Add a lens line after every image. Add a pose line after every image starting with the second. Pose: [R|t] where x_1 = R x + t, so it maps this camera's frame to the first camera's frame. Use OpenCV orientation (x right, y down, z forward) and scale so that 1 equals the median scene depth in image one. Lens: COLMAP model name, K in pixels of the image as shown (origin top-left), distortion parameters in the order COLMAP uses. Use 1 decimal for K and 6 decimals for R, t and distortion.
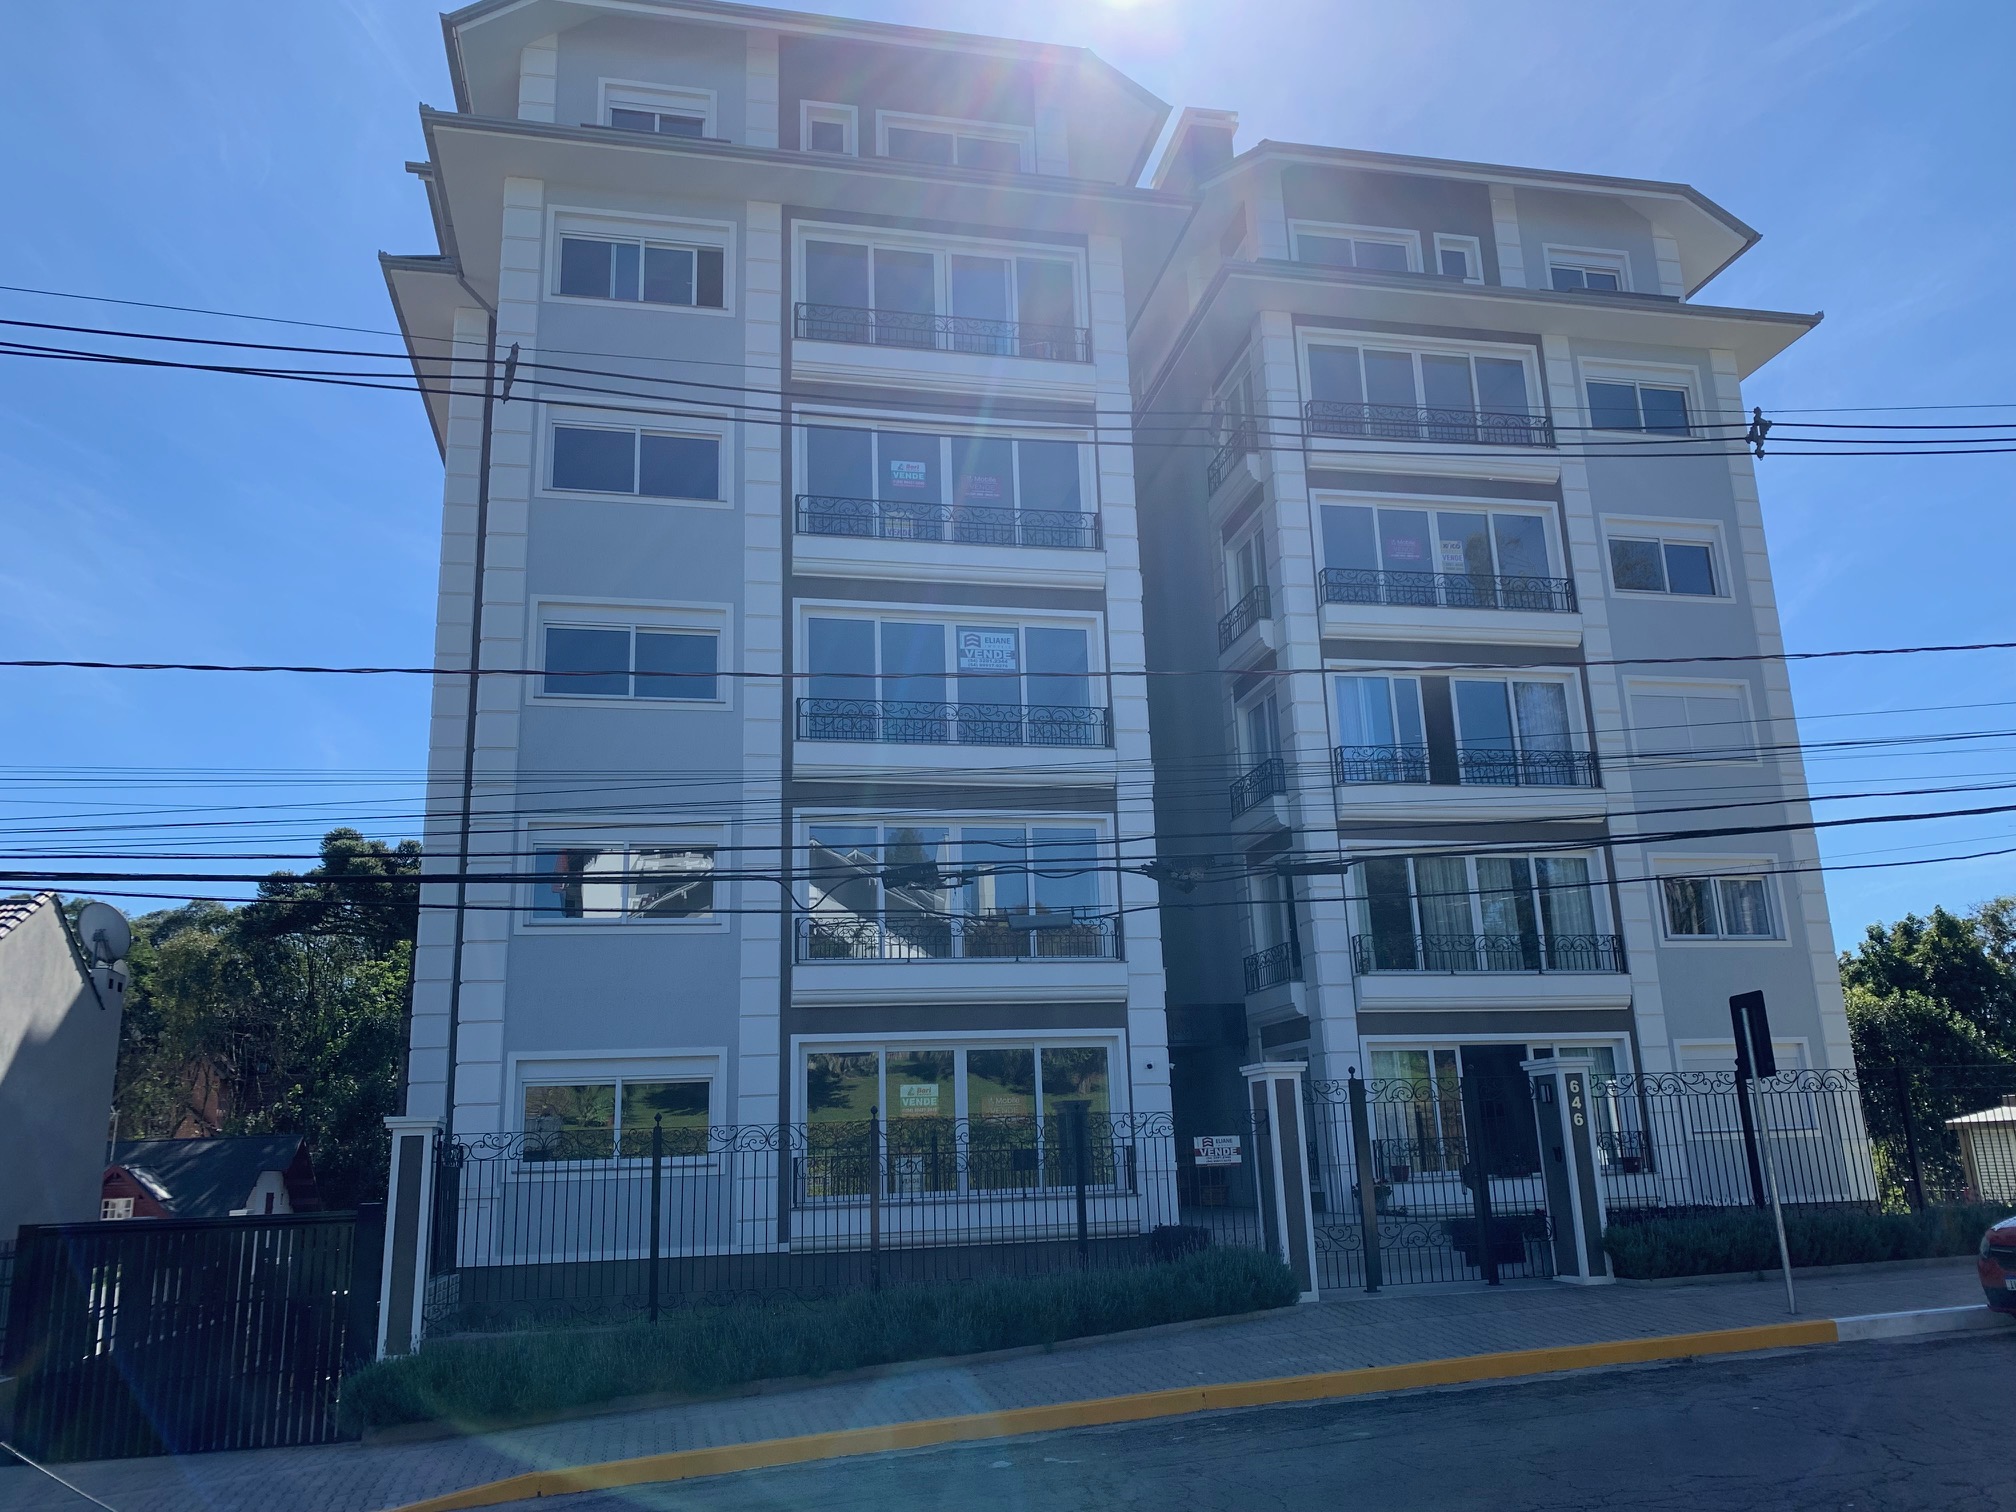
lens RADIAL K [[1548.4, 0, 1071.2], [0, 1548.4, 803.5], [0, 0, 1]] dist [0.043935, -0.066483]
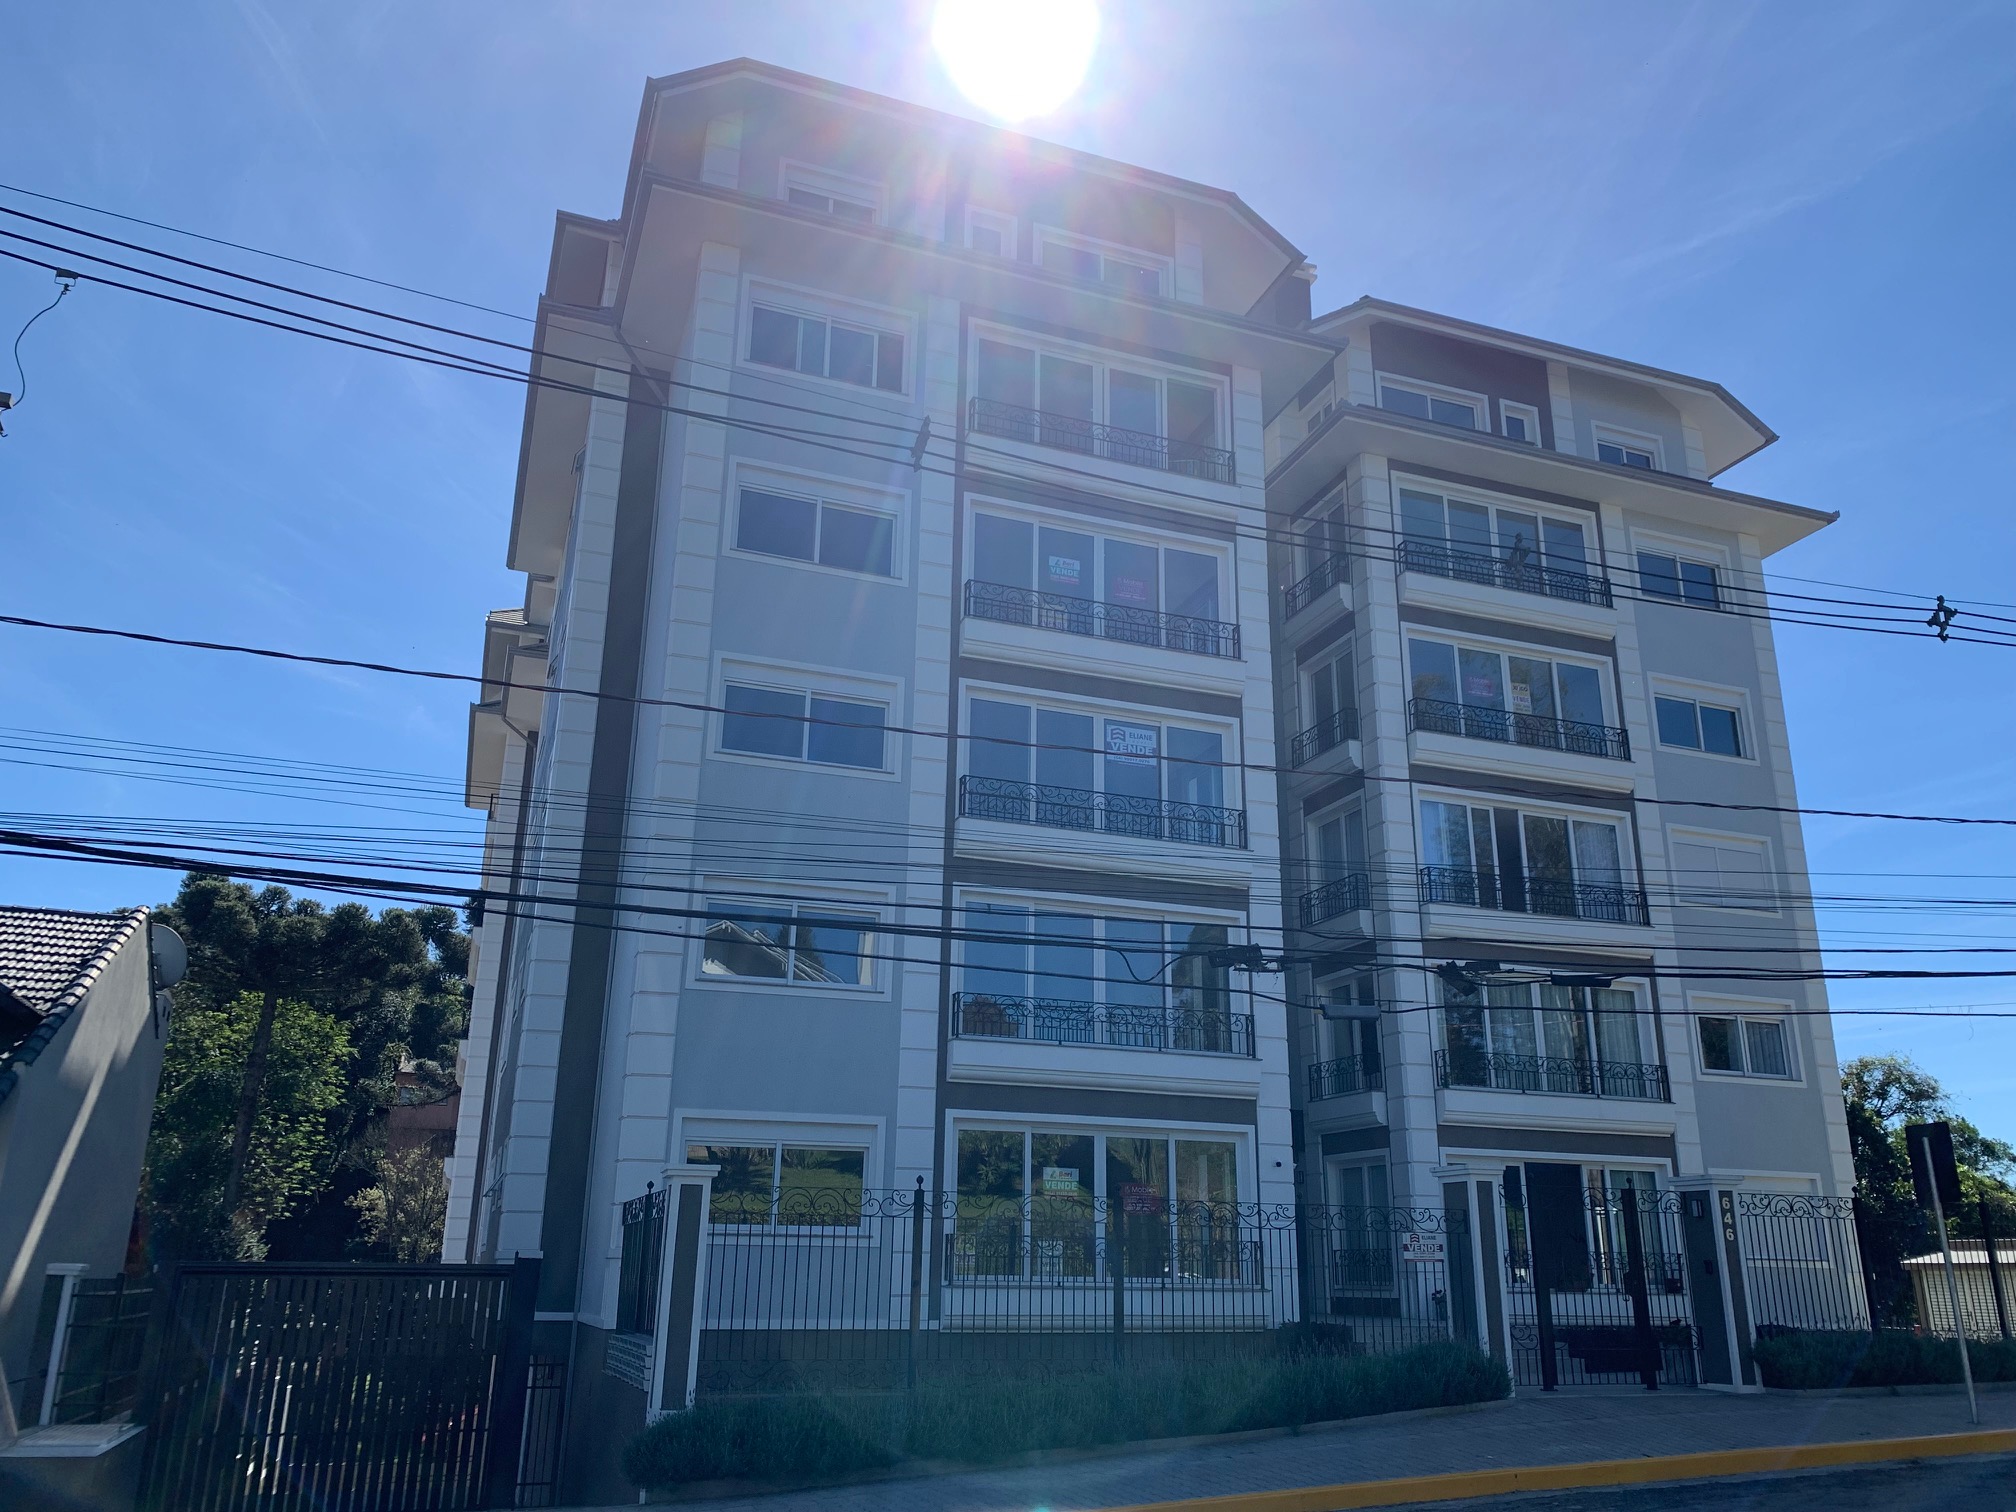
lens RADIAL K [[1548.4, 0, 1088.5], [0, 1548.4, 799.8], [0, 0, 1]] dist [0.043935, -0.066483]
pose [[0.988559, 0.086906, 0.123278, -0.207849], [-0.077987, 0.994097, -0.075422, 0.017041], [-0.129105, 0.064945, 0.989502, -0.014316]]
